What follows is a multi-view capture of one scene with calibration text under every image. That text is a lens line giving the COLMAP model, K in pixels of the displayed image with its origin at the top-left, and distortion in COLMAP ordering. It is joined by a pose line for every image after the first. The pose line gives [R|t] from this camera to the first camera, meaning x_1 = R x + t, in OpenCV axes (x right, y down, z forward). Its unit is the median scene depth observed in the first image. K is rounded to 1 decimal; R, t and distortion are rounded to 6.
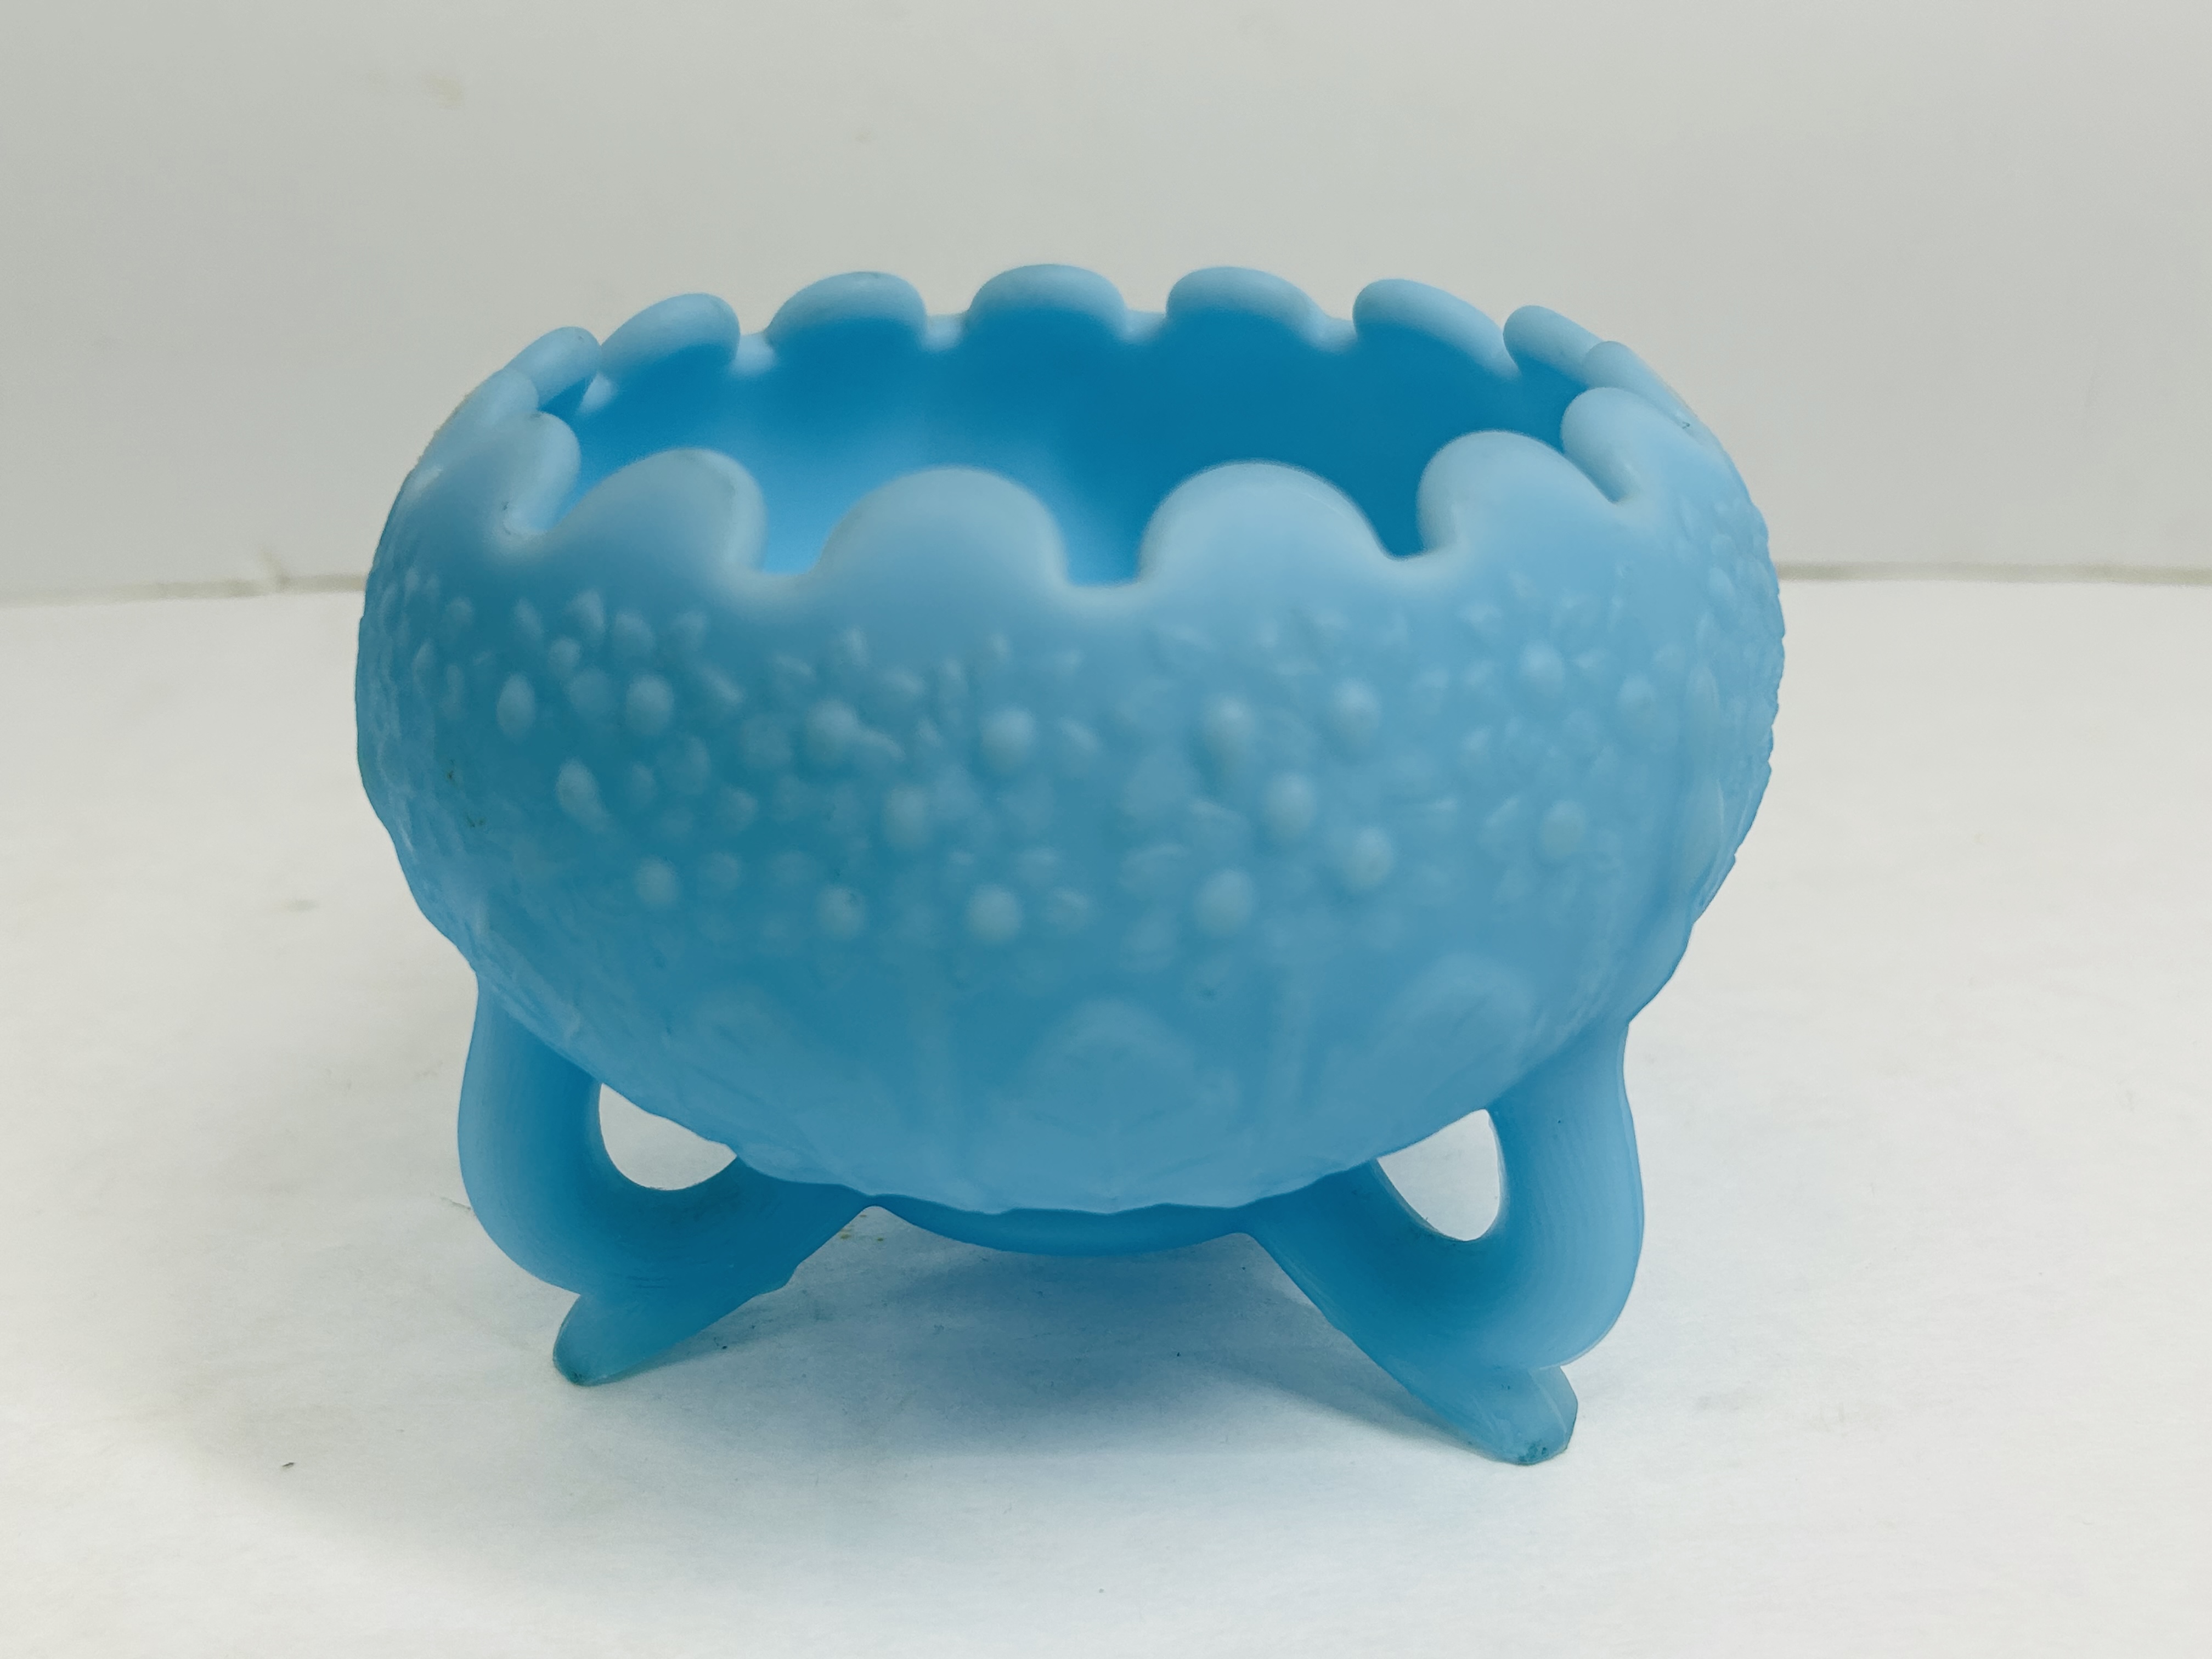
lens RADIAL K [[2279.5, 0, 1108.2], [0, 2279.5, 822.8], [0, 0, 1]] dist [0.097763, 0.000000]
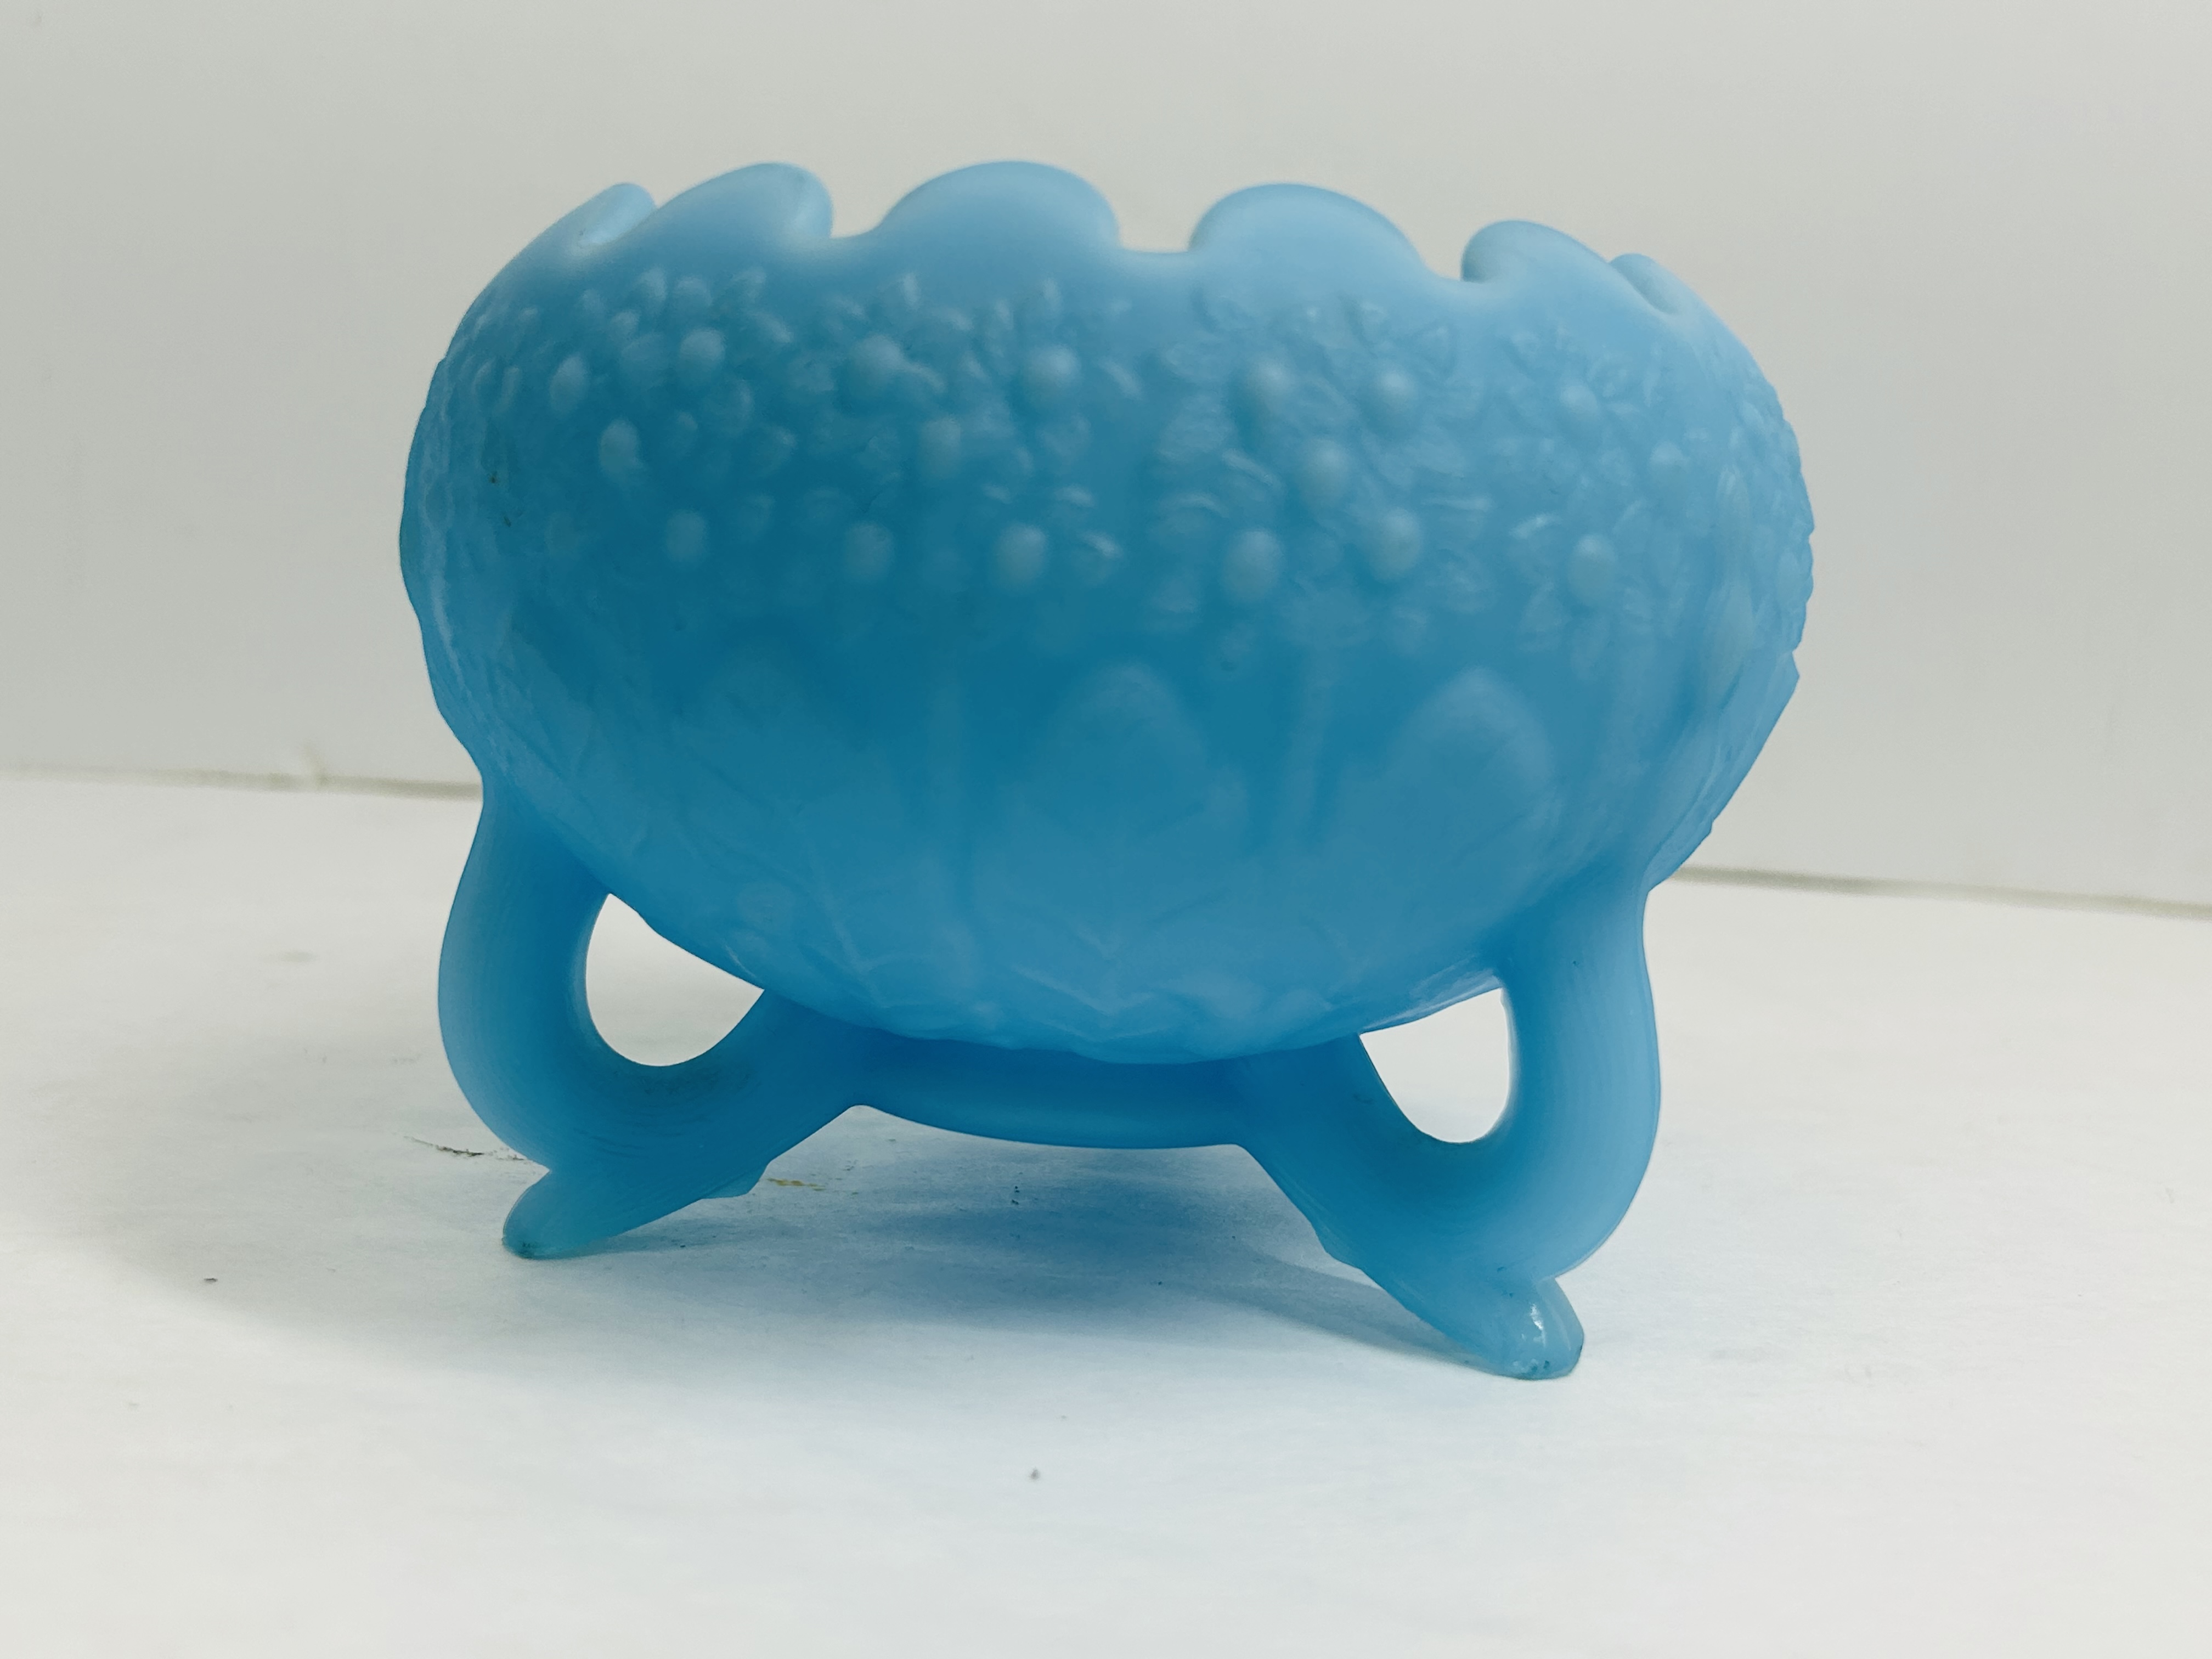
lens RADIAL K [[2279.5, 0, 1097.1], [0, 2279.5, 813.7], [0, 0, 1]] dist [0.097763, 0.000000]
pose [[0.996819, 0.077232, -0.019661, 0.010843], [-0.079691, 0.968576, -0.235607, 0.354773], [0.000846, 0.236424, 0.971650, 0.052150]]
